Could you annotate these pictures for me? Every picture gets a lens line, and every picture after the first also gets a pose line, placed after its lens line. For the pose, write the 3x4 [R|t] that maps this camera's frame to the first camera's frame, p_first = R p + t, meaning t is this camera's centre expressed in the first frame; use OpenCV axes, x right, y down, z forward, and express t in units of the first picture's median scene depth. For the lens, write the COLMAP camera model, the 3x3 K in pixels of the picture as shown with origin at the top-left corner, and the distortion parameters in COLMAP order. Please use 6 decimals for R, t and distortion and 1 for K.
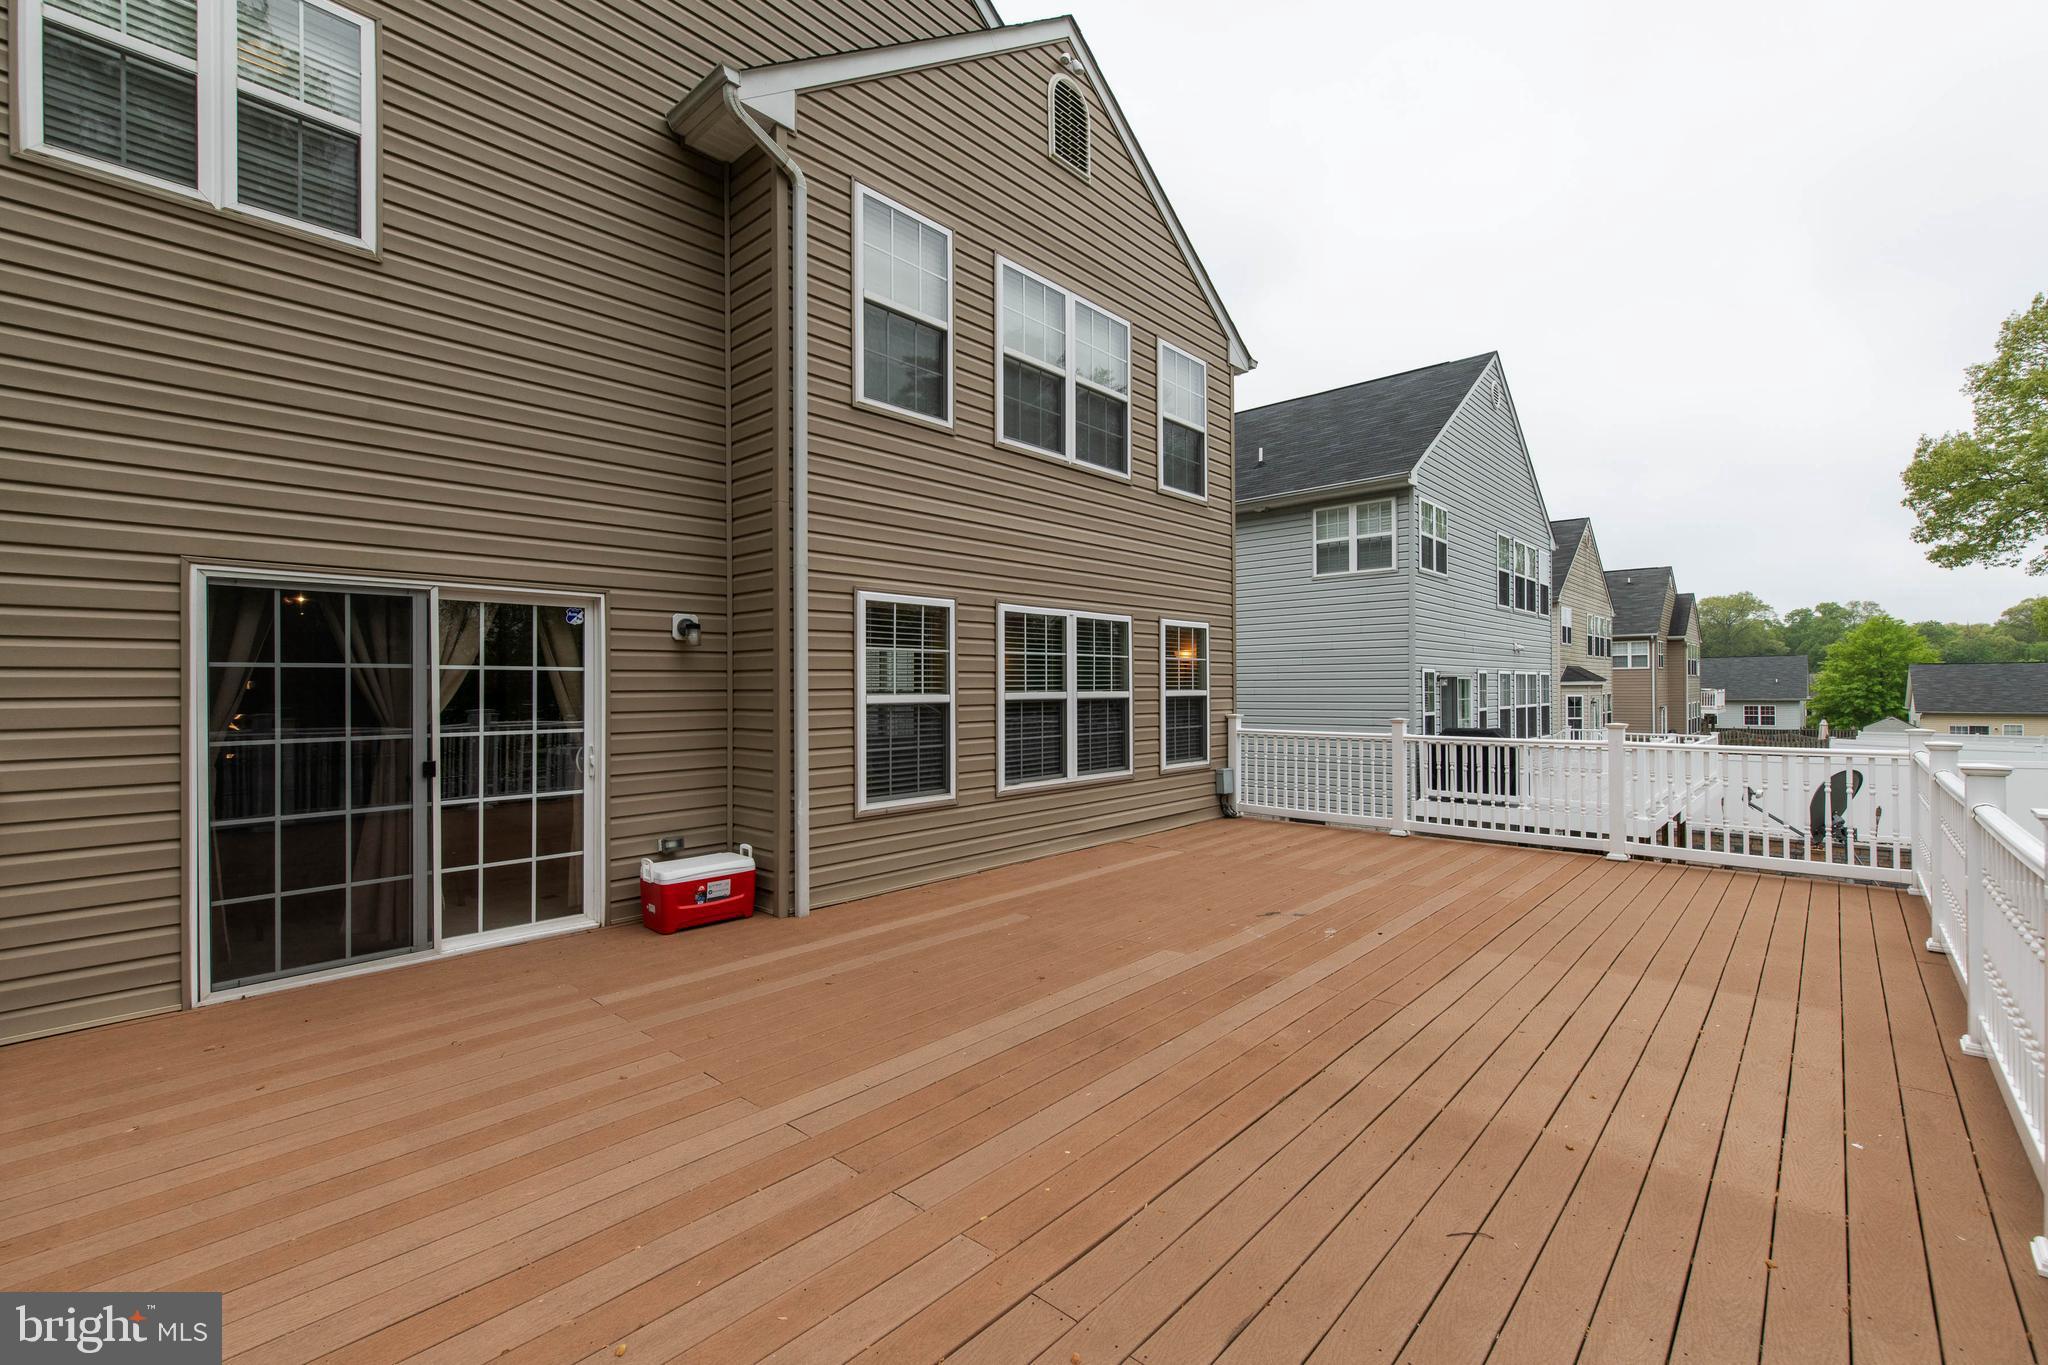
lens RADIAL K [[886.4, 0, 1021.4], [0, 886.4, 684.6], [0, 0, 1]] dist [0.000190, 0.000034]
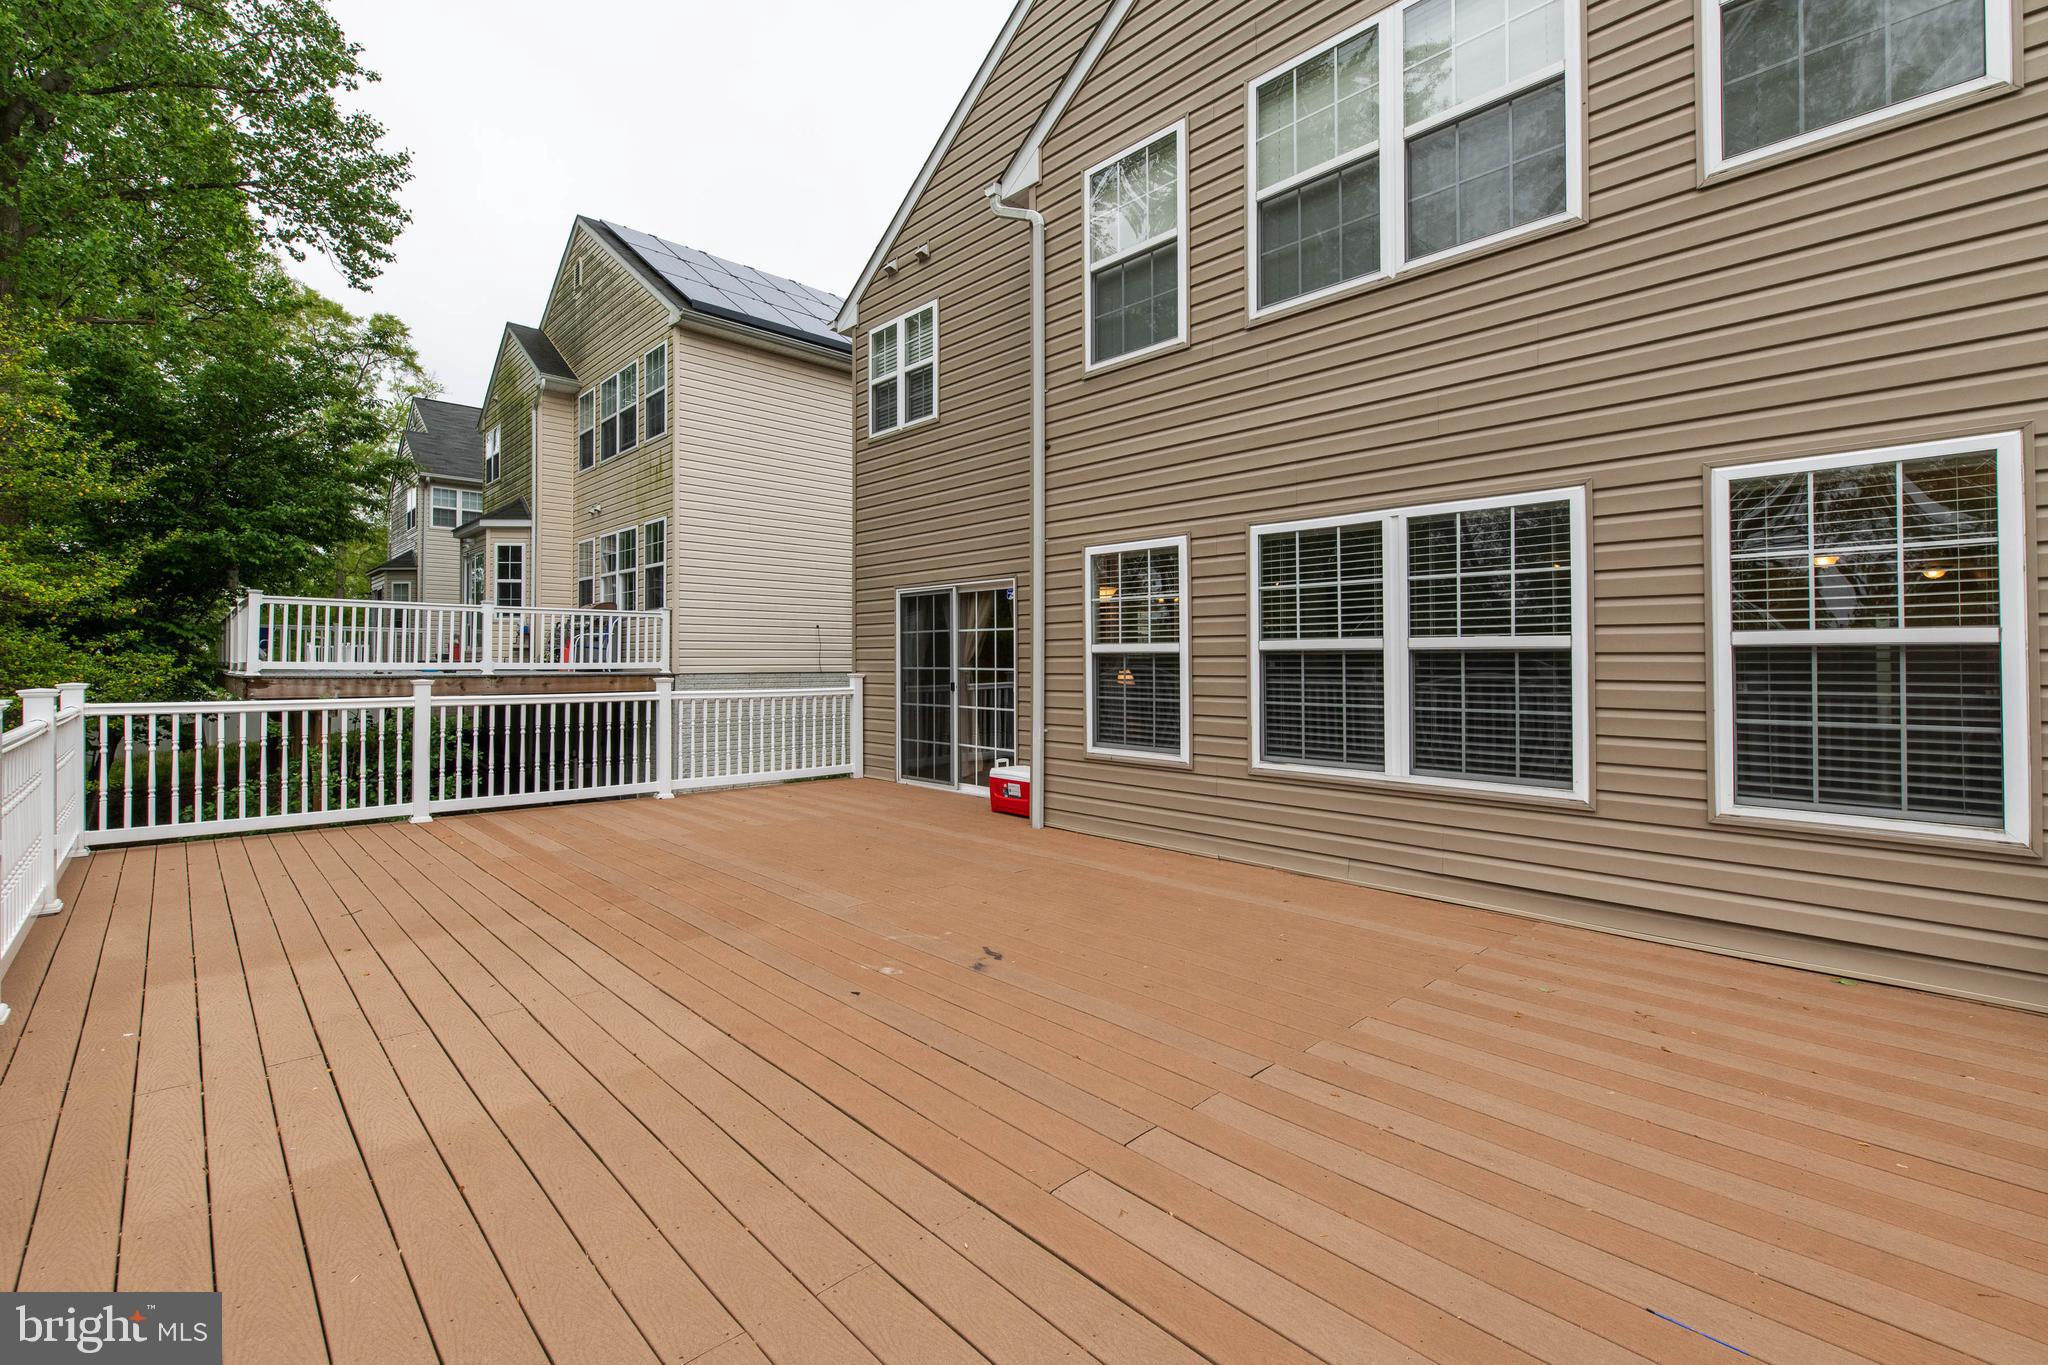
lens RADIAL K [[886.4, 0, 1030.3], [0, 886.4, 654.1], [0, 0, 1]] dist [0.000190, 0.000034]
pose [[-0.062797, -0.001220, -0.998026, 0.810295], [0.003897, 0.999991, -0.001467, 0.022393], [0.998019, -0.003982, -0.062792, 0.898926]]
